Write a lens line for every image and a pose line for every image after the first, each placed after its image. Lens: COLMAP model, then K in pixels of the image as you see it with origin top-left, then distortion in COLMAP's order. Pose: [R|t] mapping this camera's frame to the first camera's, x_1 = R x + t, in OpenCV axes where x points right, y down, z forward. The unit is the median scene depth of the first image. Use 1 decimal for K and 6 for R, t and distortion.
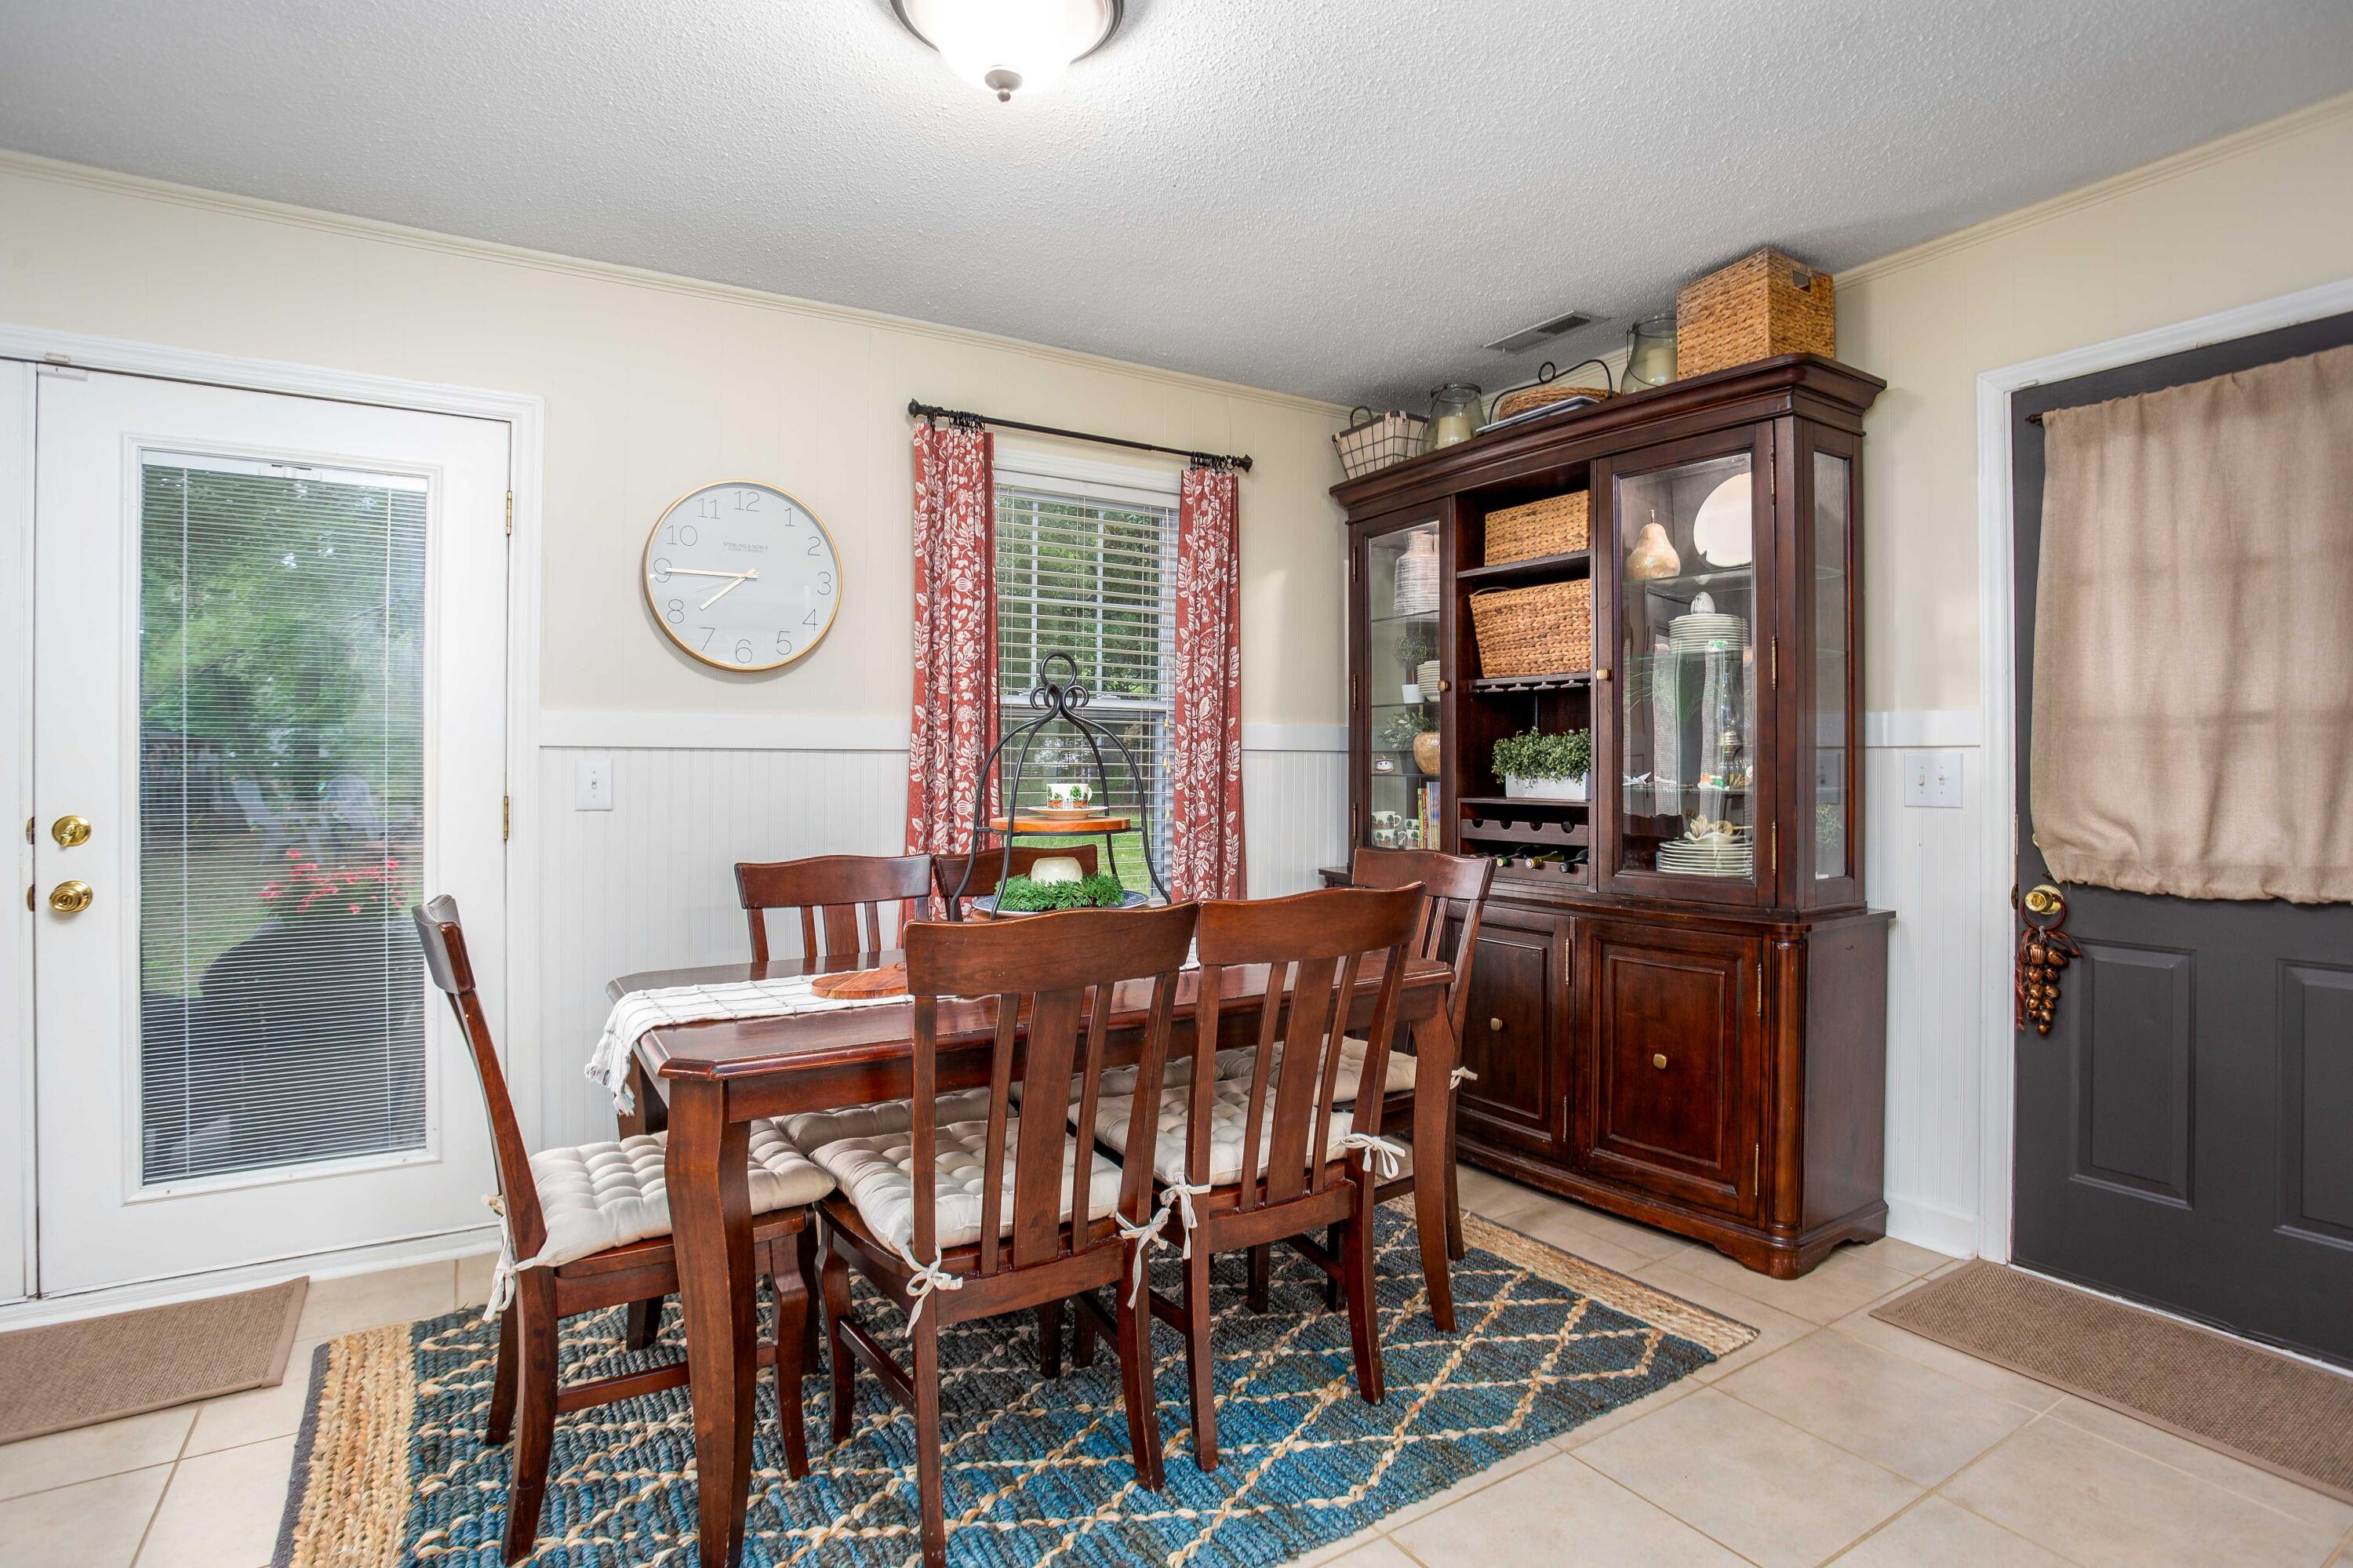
lens RADIAL K [[1212.7, 0, 1186.7], [0, 1212.7, 753.1], [0, 0, 1]] dist [-0.056359, 0.018925]
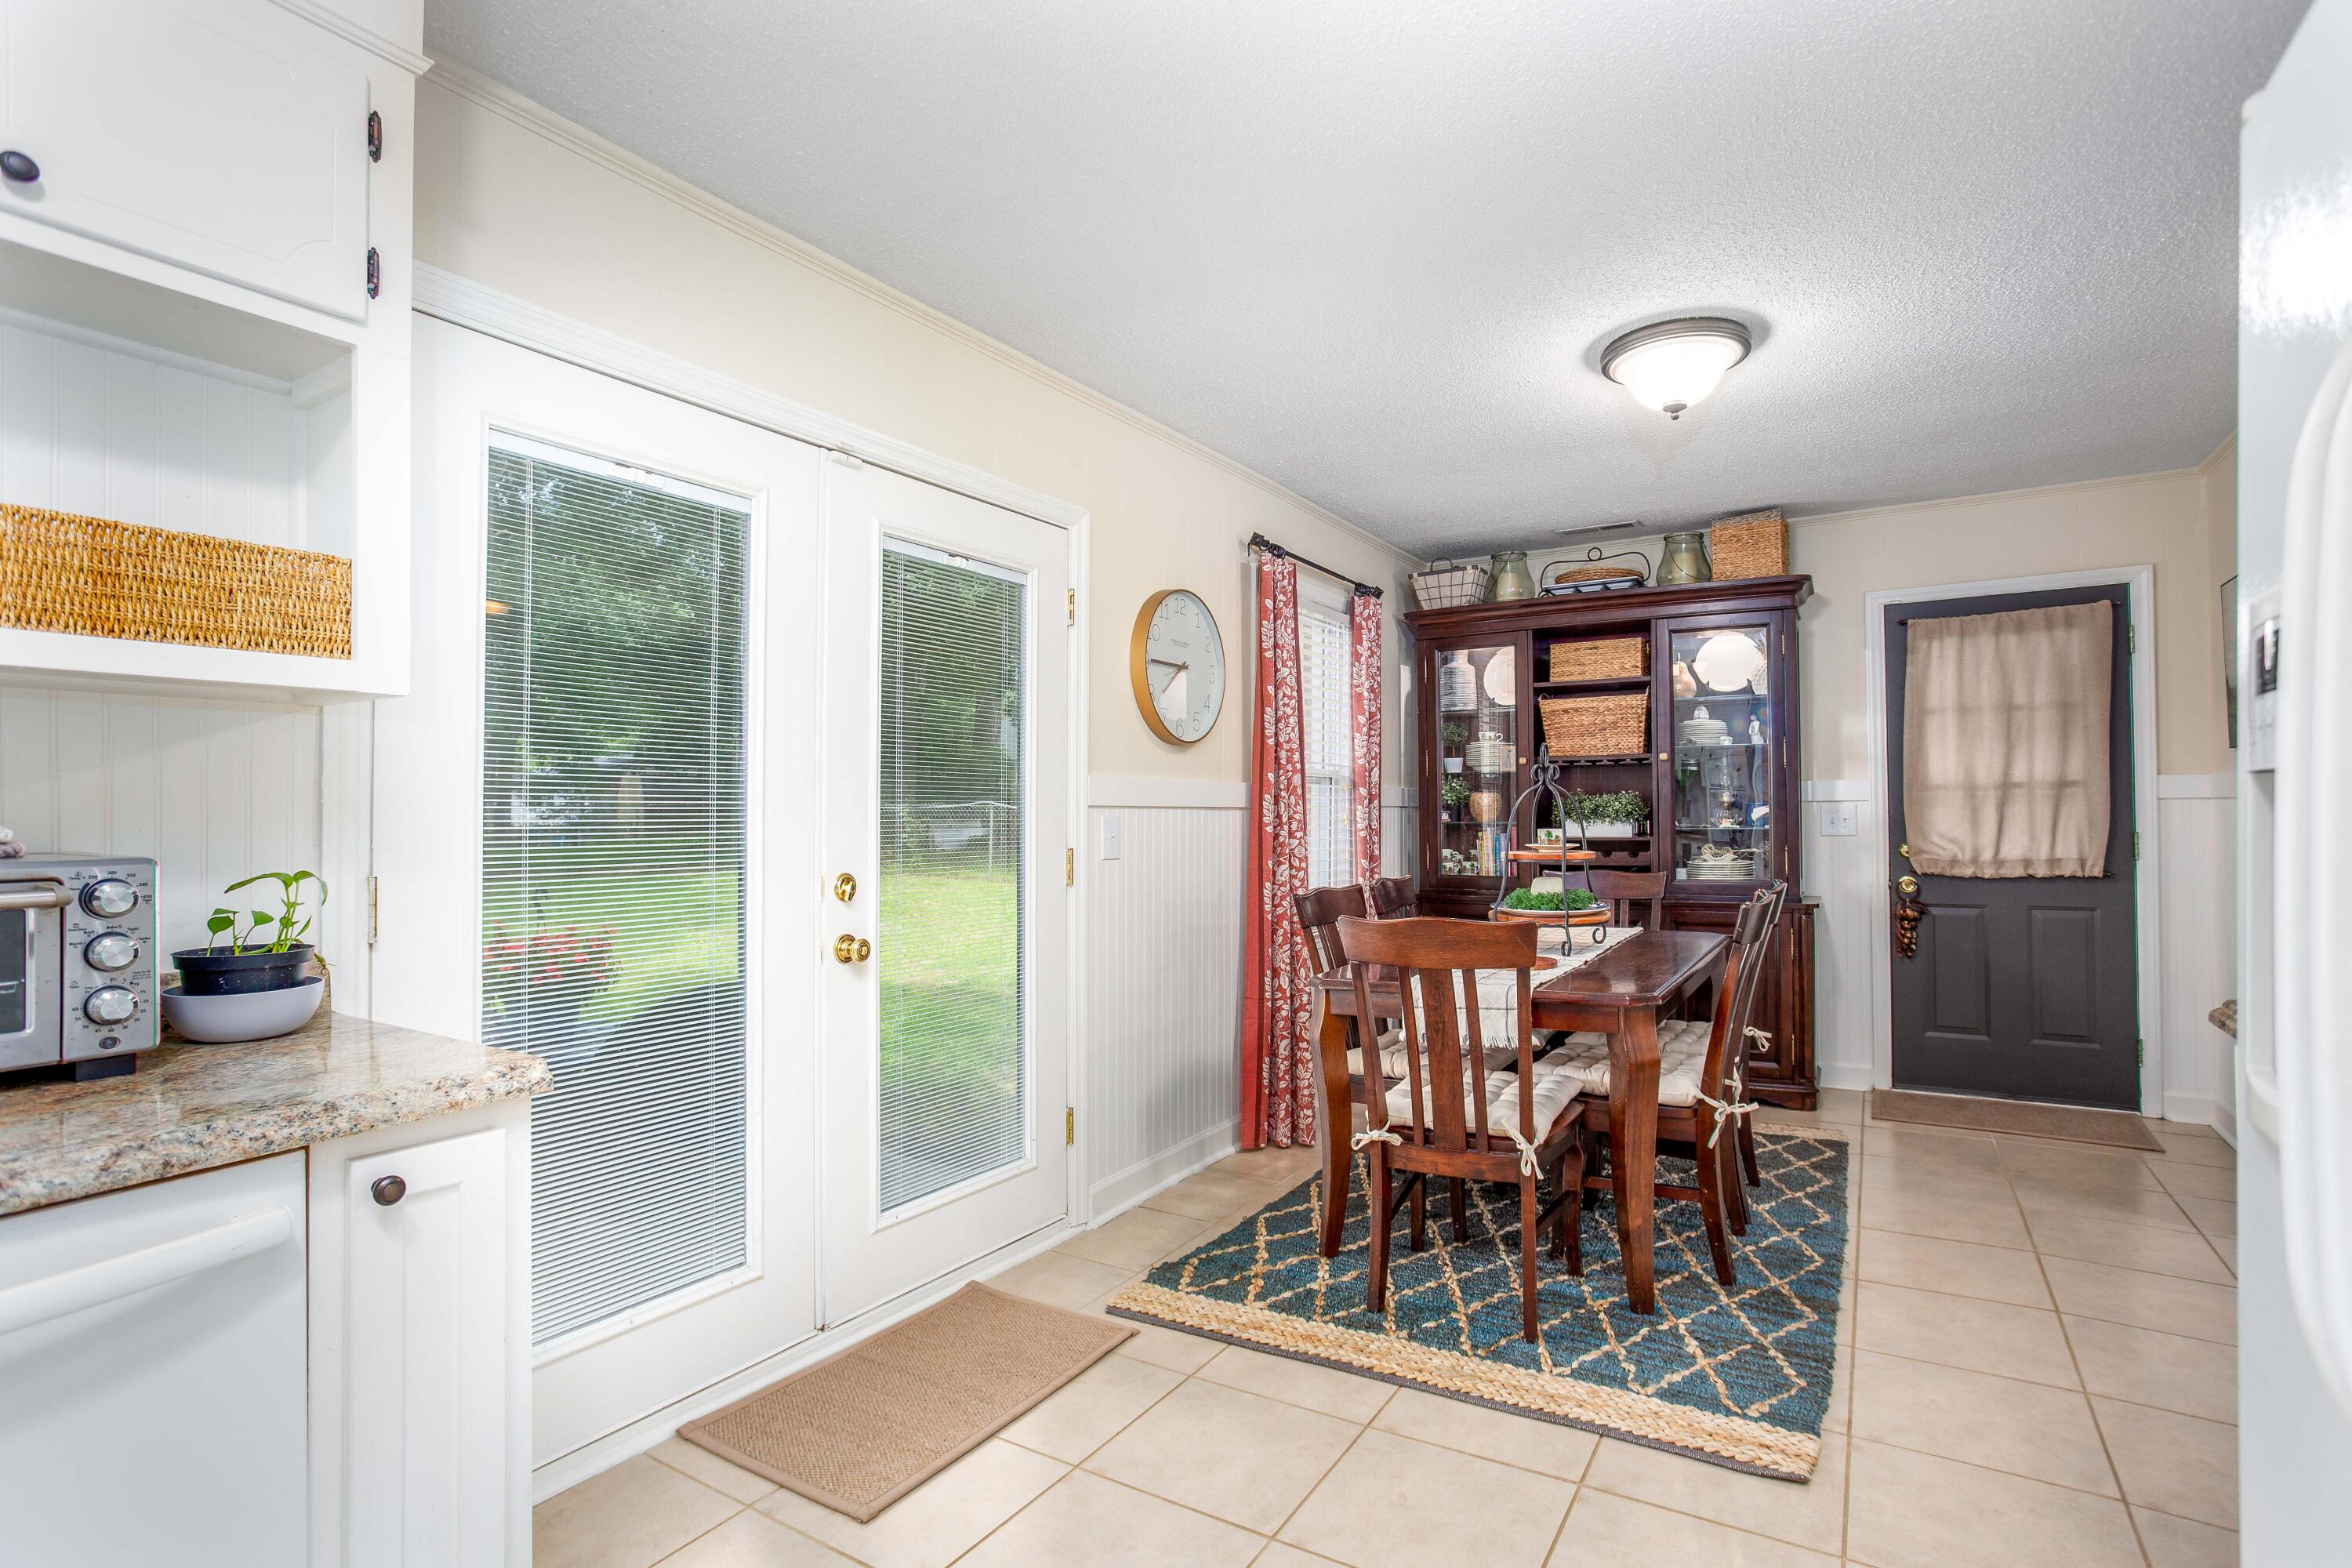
lens RADIAL K [[1155.6, 0, 1164.4], [0, 1155.6, 791.4], [0, 0, 1]] dist [-0.076411, 0.041357]
pose [[0.903435, 0.002208, 0.428720, -1.068189], [0.005428, 0.999848, -0.016590, 0.002791], [-0.428691, 0.017315, 0.903285, -0.085210]]
